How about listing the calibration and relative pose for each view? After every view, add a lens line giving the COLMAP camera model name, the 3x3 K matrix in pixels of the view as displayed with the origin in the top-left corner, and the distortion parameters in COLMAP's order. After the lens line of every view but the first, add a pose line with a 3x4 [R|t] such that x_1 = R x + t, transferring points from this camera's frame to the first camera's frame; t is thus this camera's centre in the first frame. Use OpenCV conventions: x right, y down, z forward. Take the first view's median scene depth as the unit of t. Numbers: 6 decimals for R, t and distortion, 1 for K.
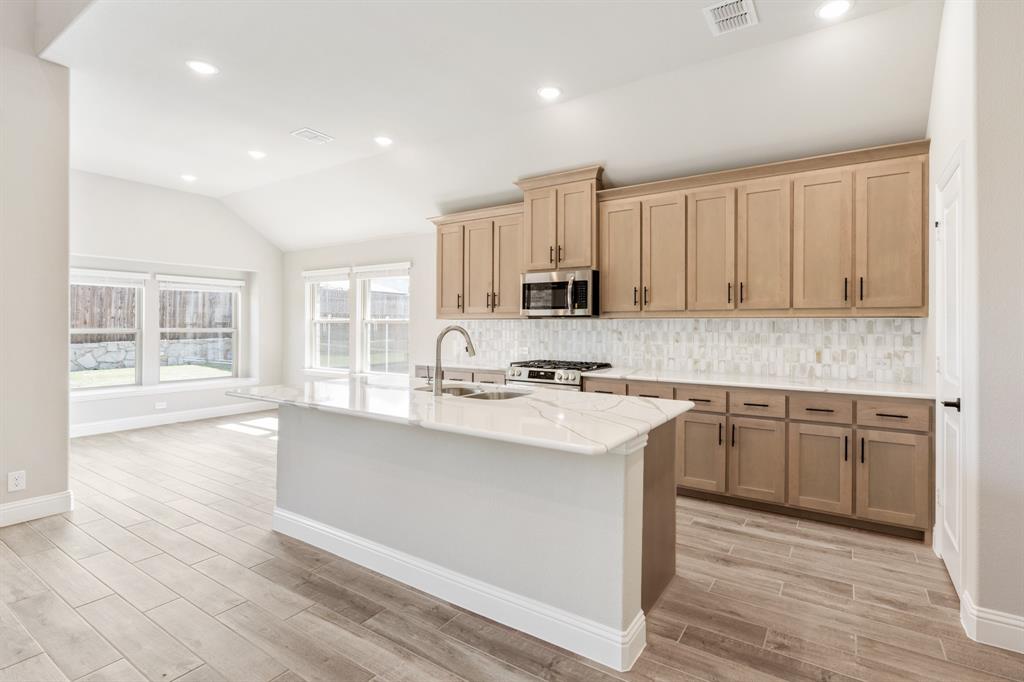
lens RADIAL K [[484.7, 0, 548.4], [0, 484.7, 324.2], [0, 0, 1]] dist [-0.001612, -0.000225]
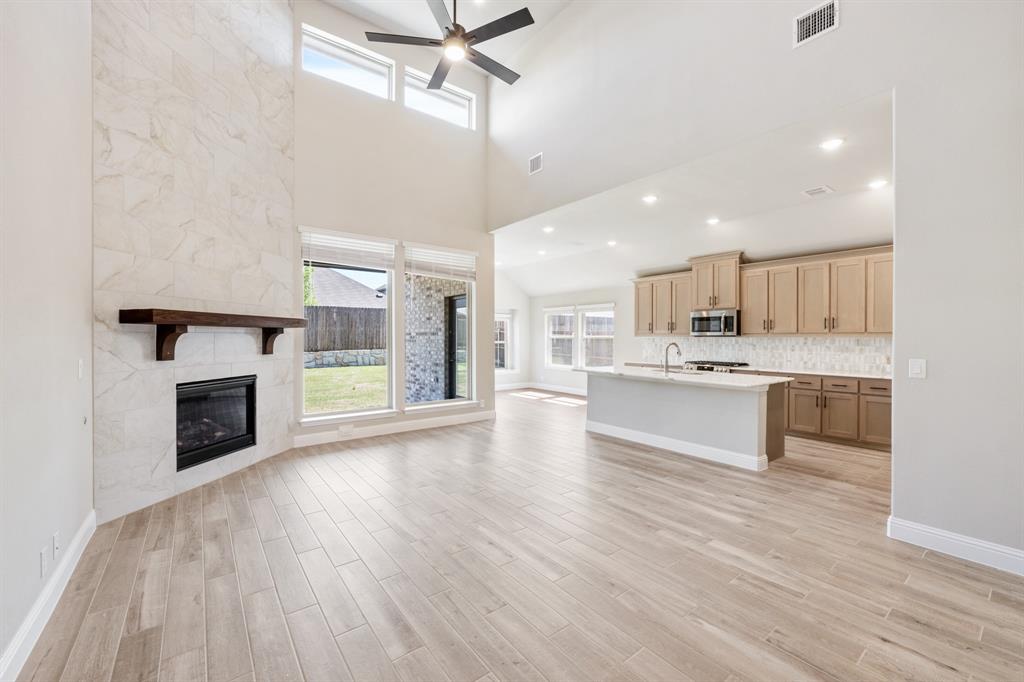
lens RADIAL K [[417.7, 0, 517.6], [0, 417.7, 338.2], [0, 0, 1]] dist [-0.002076, -0.000221]
pose [[0.935199, -0.001139, -0.354120, -0.118684], [0.003562, 0.999974, 0.006191, -0.020841], [0.354104, -0.007051, 0.935180, -0.715461]]
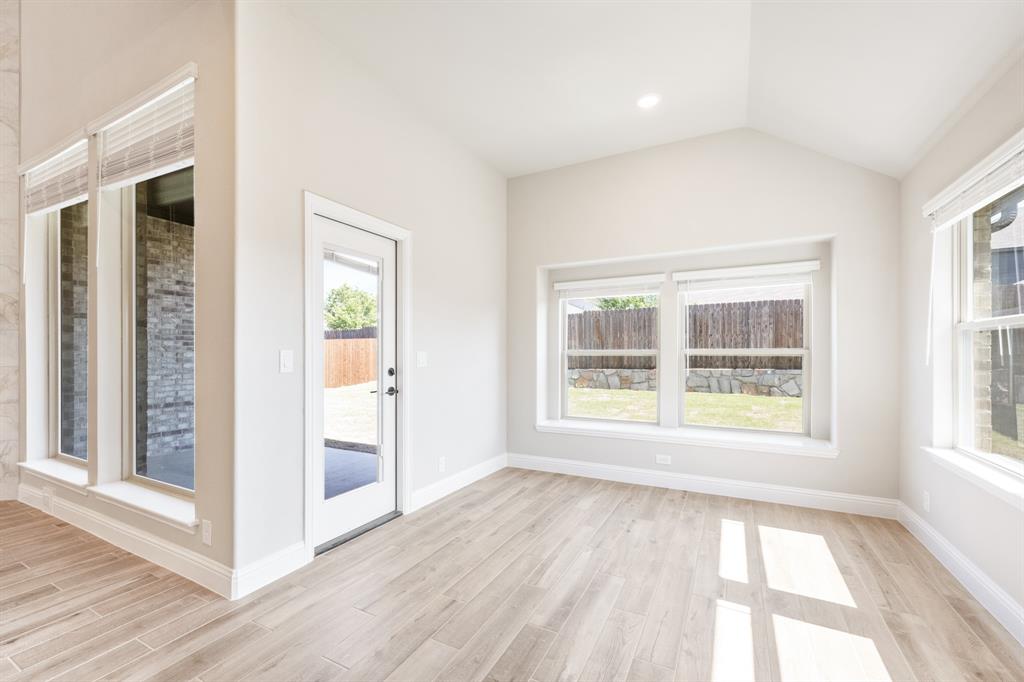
lens RADIAL K [[439.9, 0, 483.6], [0, 439.9, 355.5], [0, 0, 1]] dist [-0.001237, -0.000311]
pose [[0.038161, -0.000565, -0.999271, -0.269332], [0.004221, 0.999991, -0.000404, 0.026064], [0.999263, -0.004203, 0.038163, 1.060398]]
